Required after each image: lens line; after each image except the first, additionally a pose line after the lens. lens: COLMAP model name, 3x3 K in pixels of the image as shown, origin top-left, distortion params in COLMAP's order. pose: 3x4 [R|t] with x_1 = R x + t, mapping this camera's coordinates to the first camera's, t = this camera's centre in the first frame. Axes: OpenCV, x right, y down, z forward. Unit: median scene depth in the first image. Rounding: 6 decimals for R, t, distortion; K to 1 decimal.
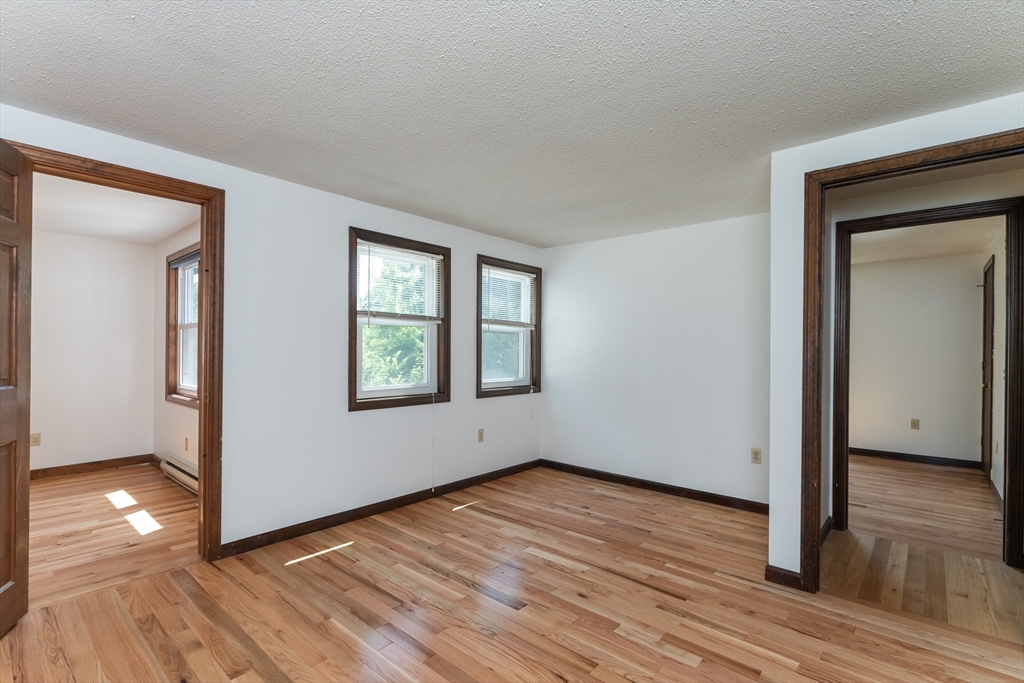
lens RADIAL K [[462.1, 0, 510.4], [0, 462.1, 349.6], [0, 0, 1]] dist [-0.004152, 0.000440]
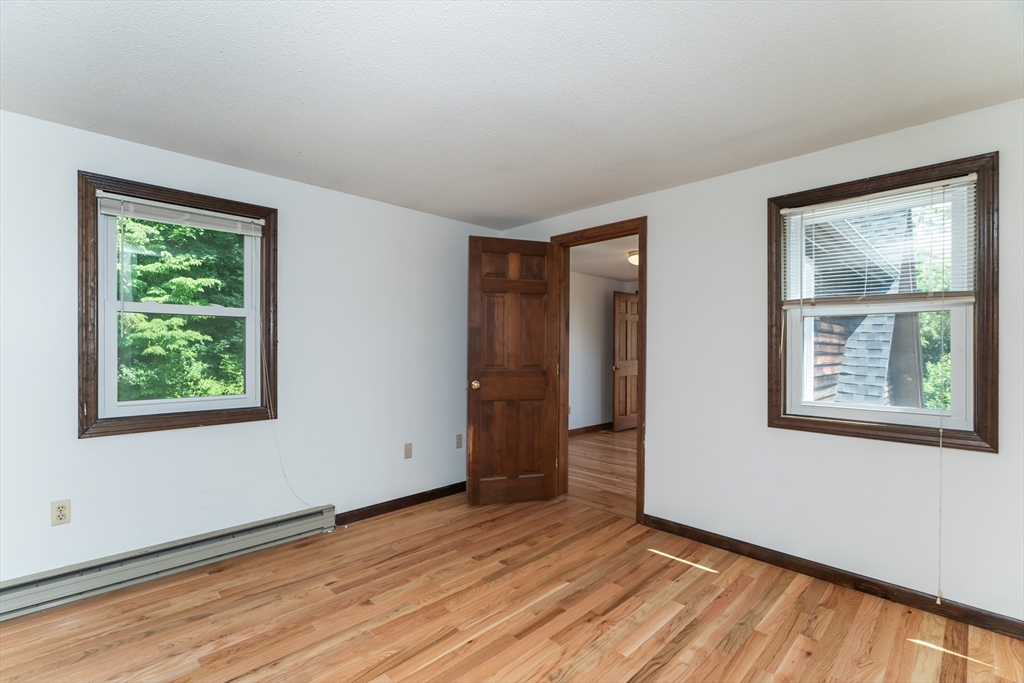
lens RADIAL K [[462.1, 0, 478.4], [0, 462.1, 346.0], [0, 0, 1]] dist [-0.004152, 0.000440]
pose [[-0.087636, -0.010594, -0.996096, 0.590588], [-0.004368, 0.999938, -0.010251, 0.003627], [0.996143, 0.003452, -0.087677, 0.658708]]
